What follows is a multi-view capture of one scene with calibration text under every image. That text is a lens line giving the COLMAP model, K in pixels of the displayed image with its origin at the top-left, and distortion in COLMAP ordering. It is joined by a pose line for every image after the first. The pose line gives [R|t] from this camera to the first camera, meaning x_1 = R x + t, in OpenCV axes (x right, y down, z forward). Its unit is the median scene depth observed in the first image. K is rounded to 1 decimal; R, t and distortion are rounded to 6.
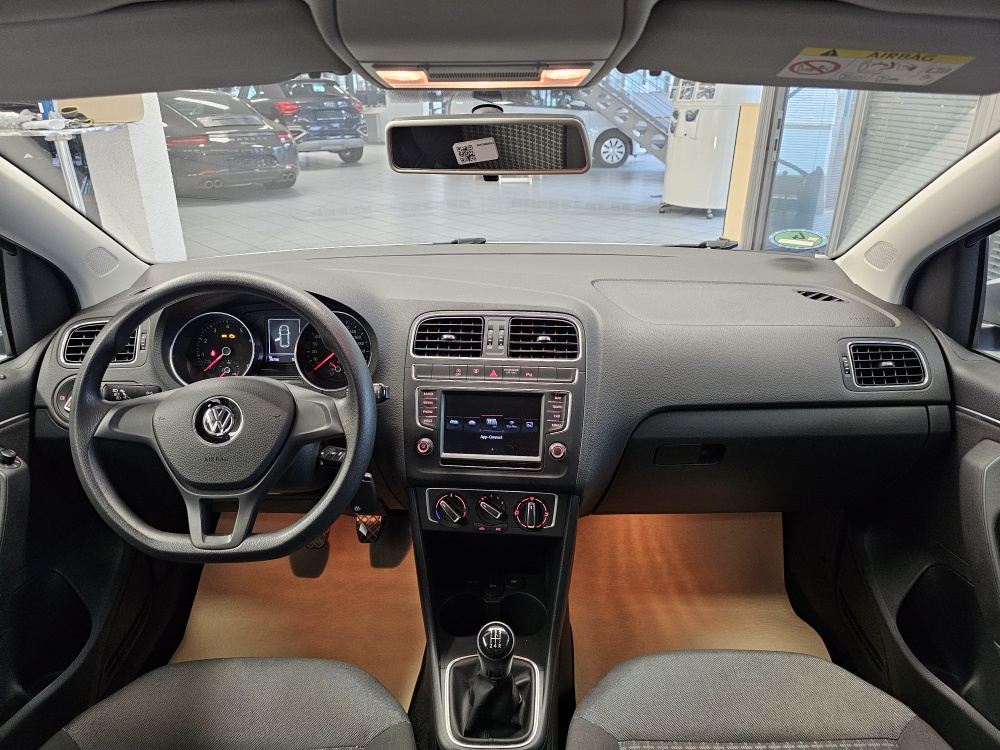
lens RADIAL K [[663.7, 0, 494.8], [0, 663.7, 378.3], [0, 0, 1]] dist [0.065320, -0.074614]
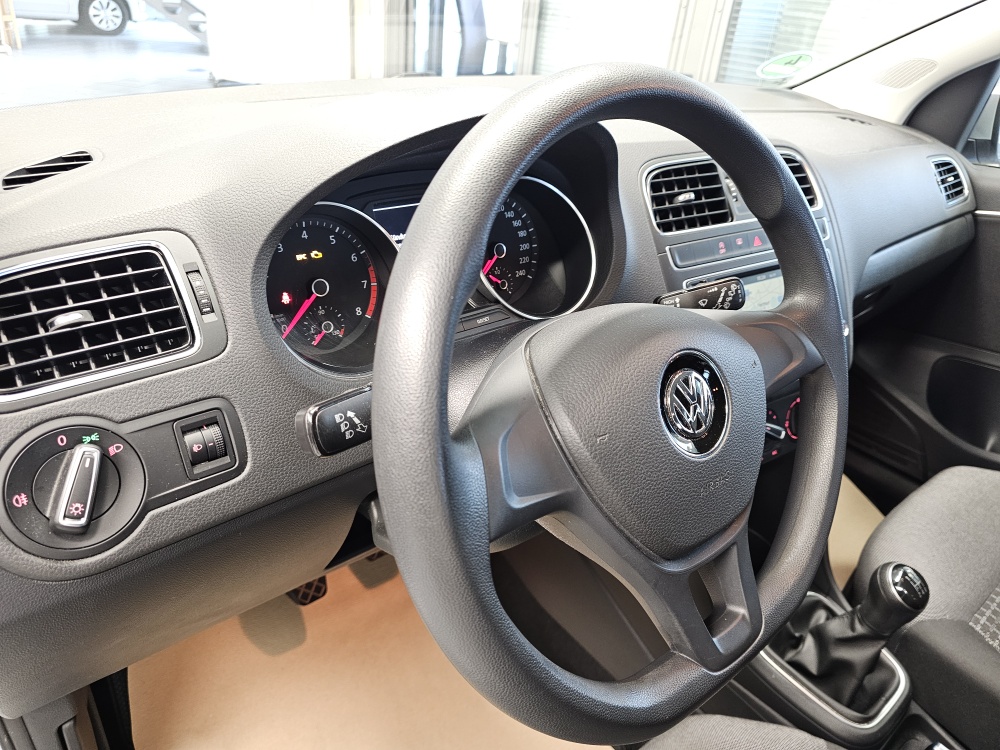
lens RADIAL K [[675.0, 0, 488.7], [0, 675.0, 380.3], [0, 0, 1]] dist [0.064788, -0.078858]
pose [[0.773359, -0.260475, 0.577987, -0.653445], [0.172555, 0.963761, 0.203445, -0.059315], [-0.610033, -0.057601, 0.790279, 0.595643]]
